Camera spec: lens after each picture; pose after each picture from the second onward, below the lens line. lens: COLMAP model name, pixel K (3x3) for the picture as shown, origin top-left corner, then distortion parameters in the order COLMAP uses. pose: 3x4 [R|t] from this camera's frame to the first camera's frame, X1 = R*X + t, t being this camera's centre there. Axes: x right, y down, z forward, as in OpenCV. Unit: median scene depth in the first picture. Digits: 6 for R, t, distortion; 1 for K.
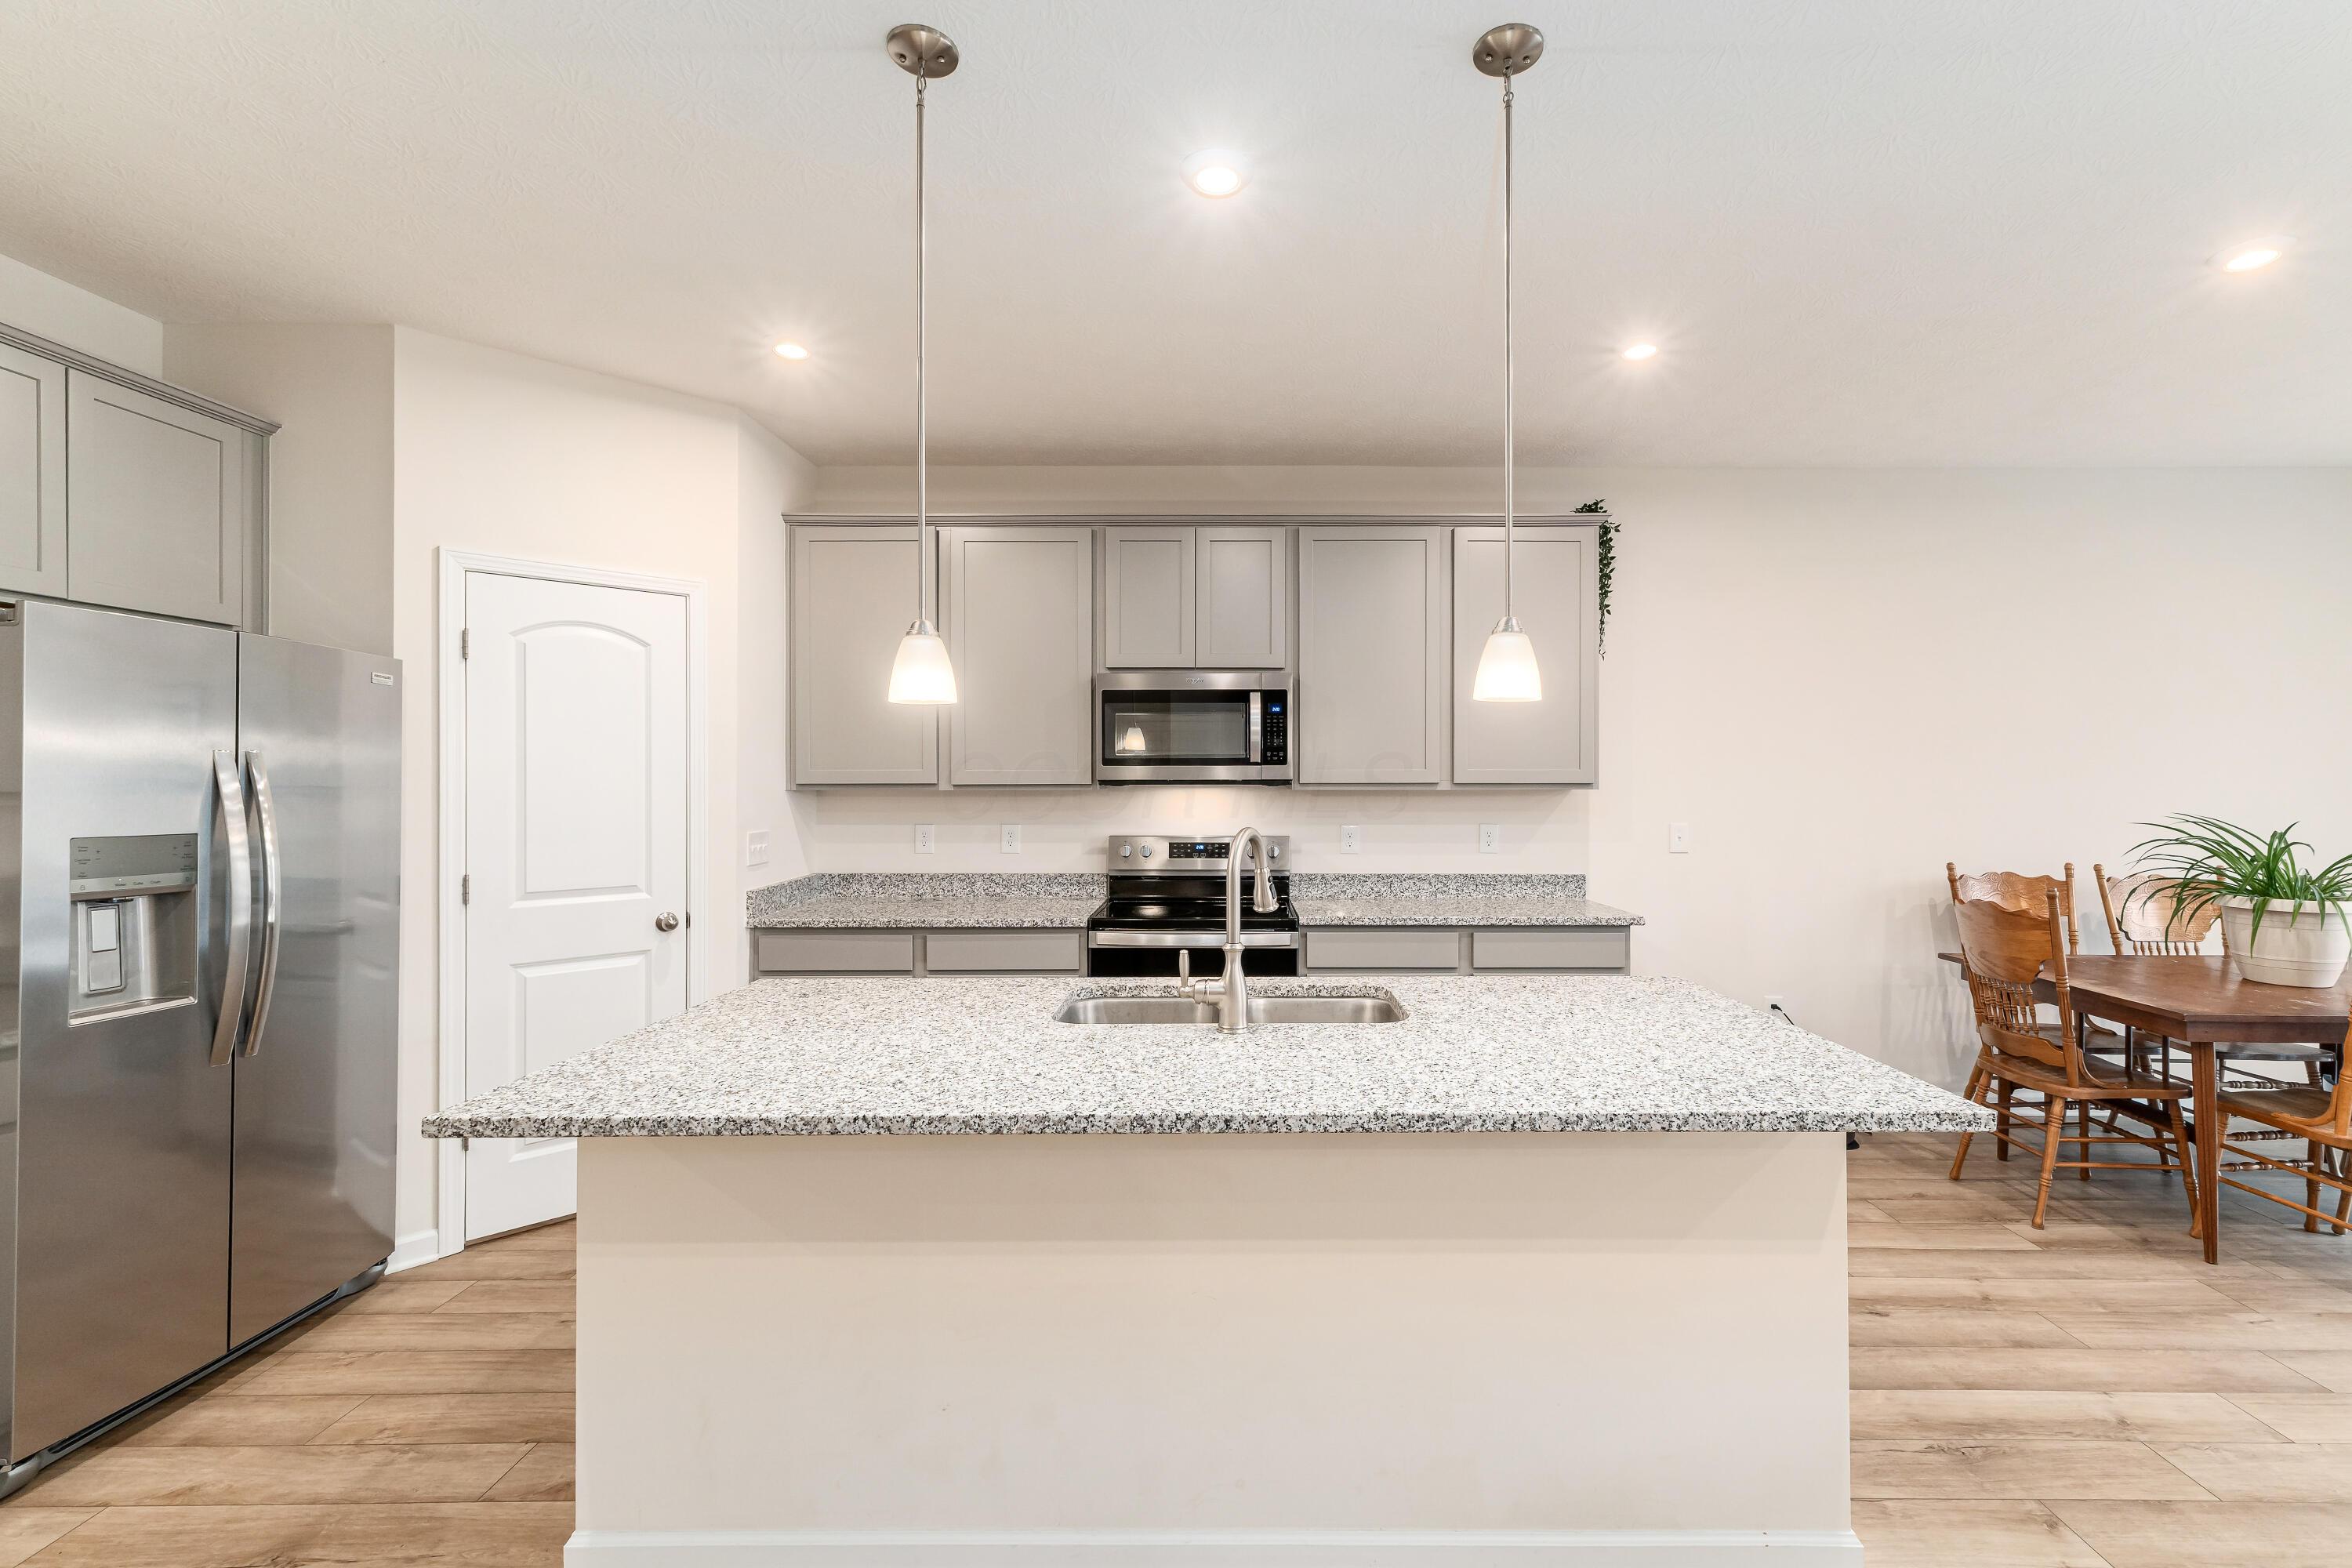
lens RADIAL K [[1016.1, 0, 1179.2], [0, 1016.1, 804.7], [0, 0, 1]] dist [0.003638, 0.000300]
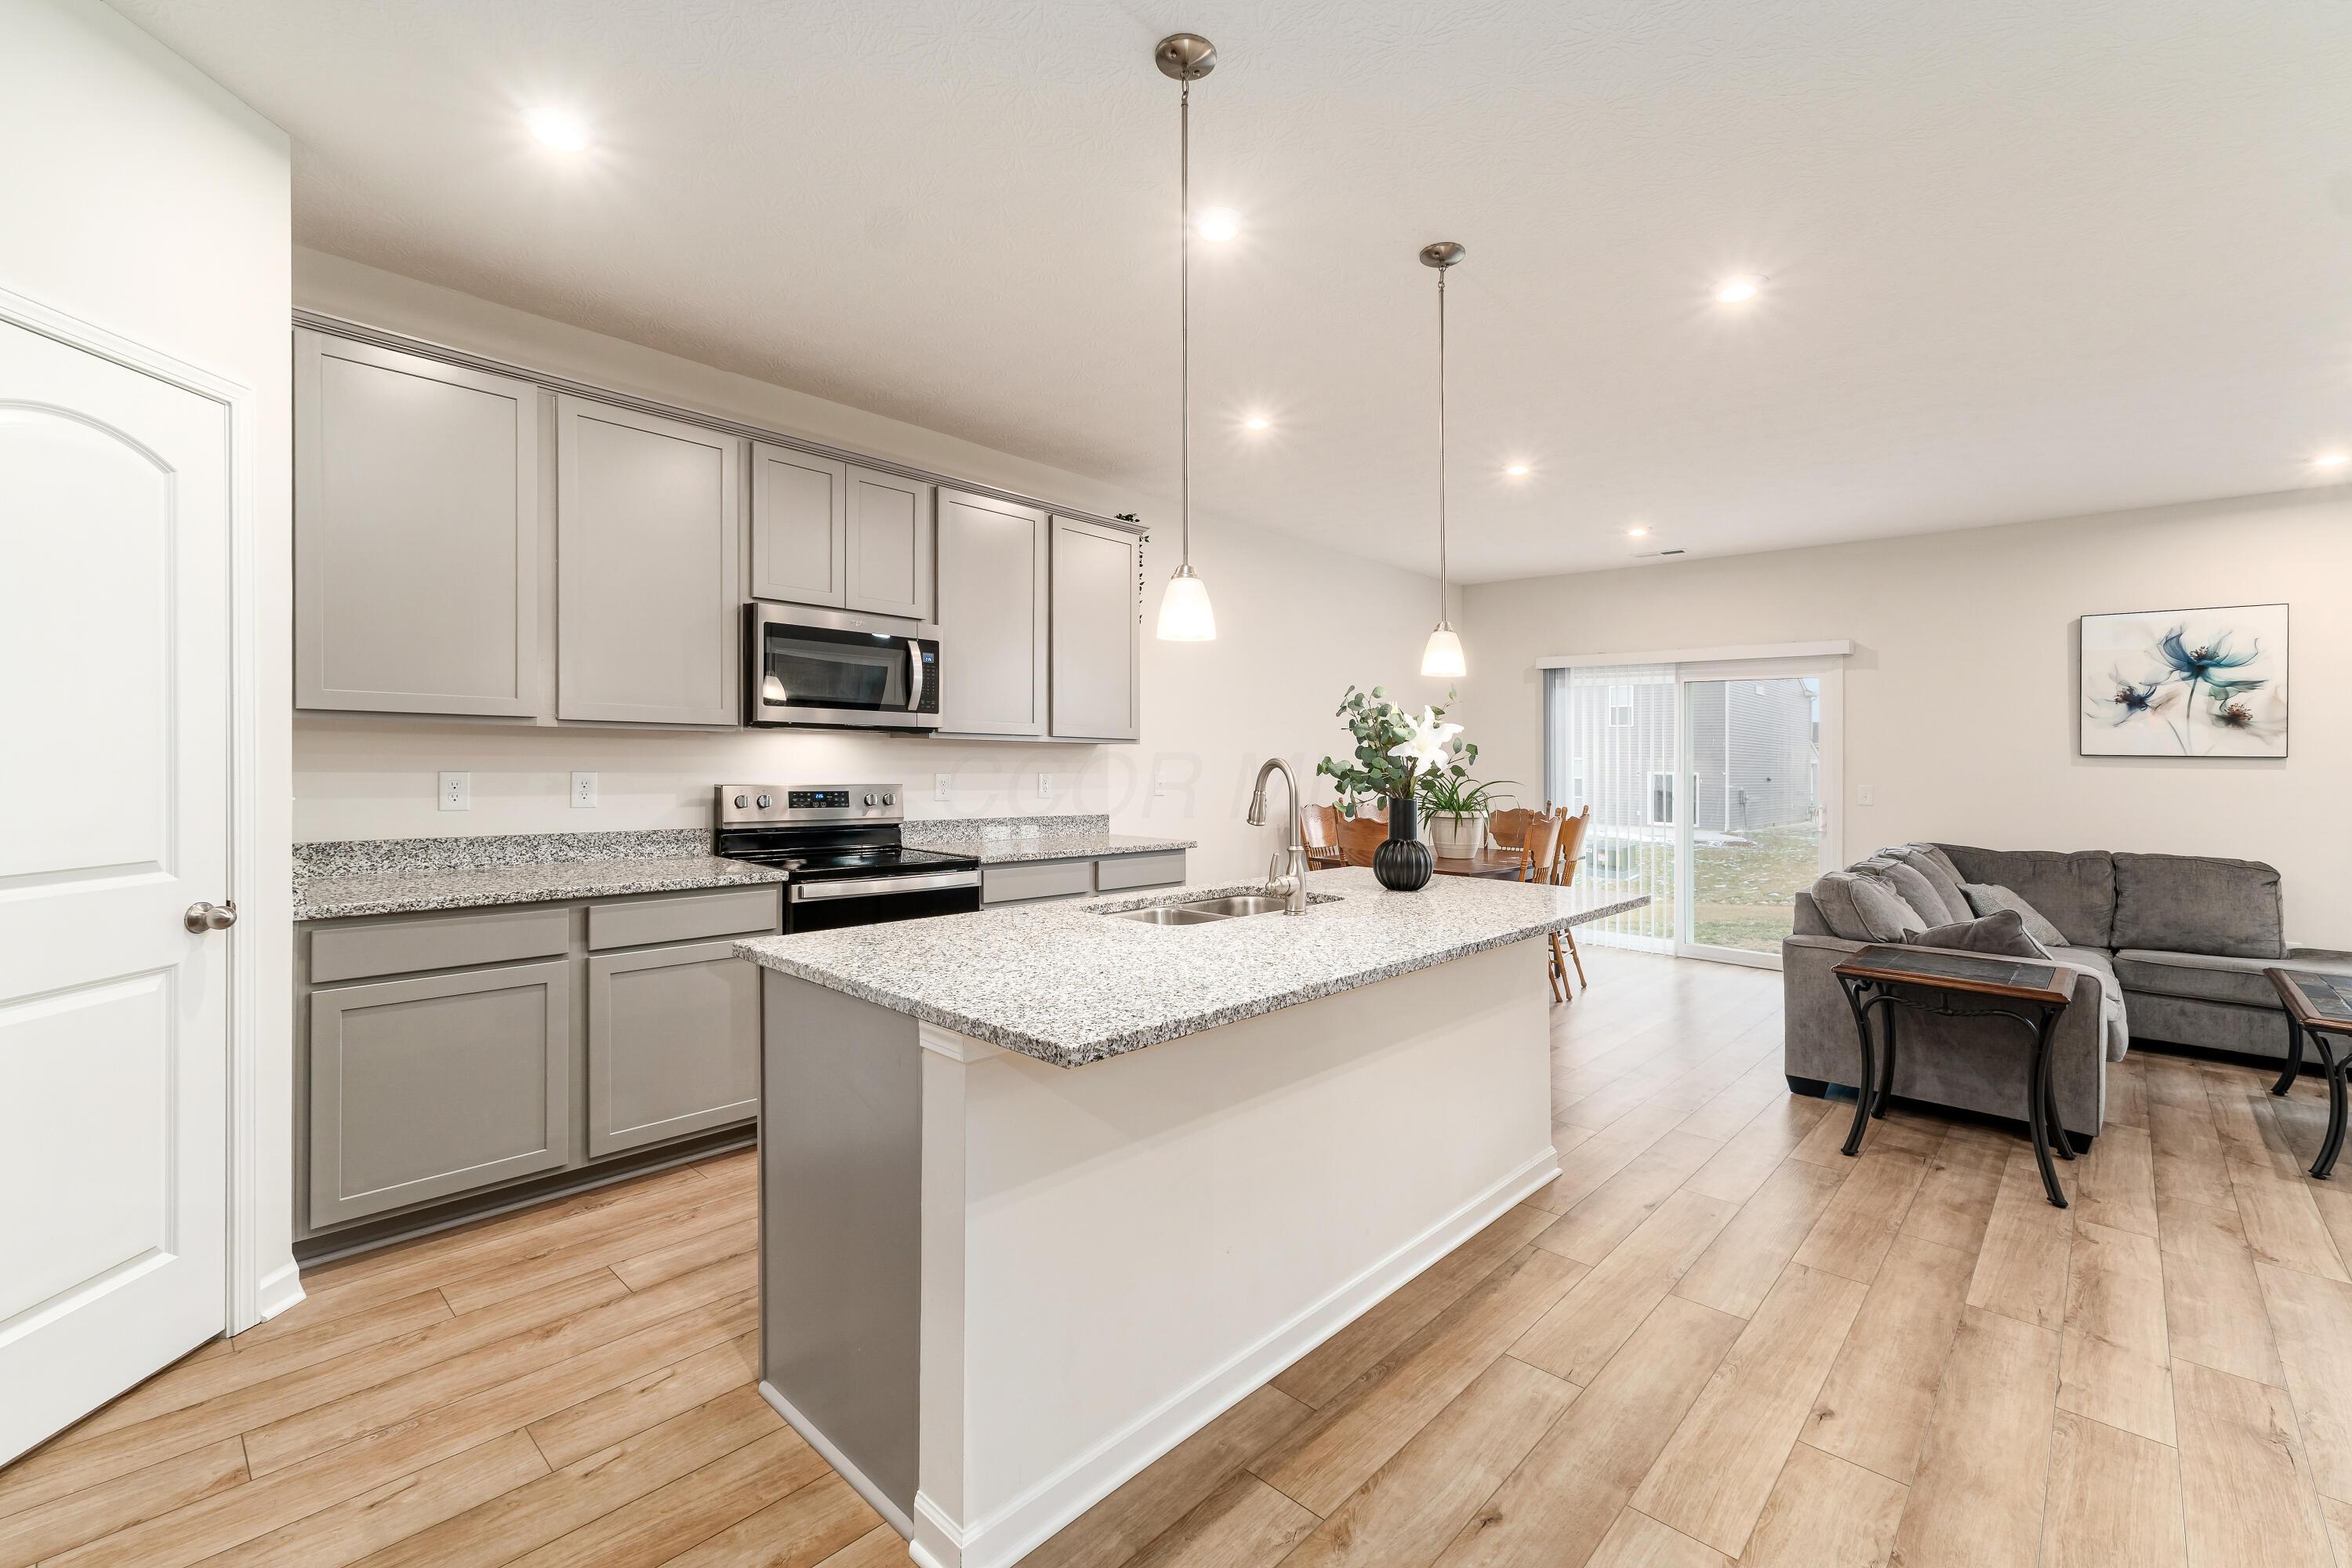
lens RADIAL K [[1010.6, 0, 1176.0], [0, 1010.6, 784.0], [0, 0, 1]] dist [0.013364, 0.000195]
pose [[0.687060, -0.005716, 0.726578, -0.503636], [-0.001902, 0.999951, 0.009666, 0.023274], [-0.726598, -0.008023, 0.687016, 0.116124]]
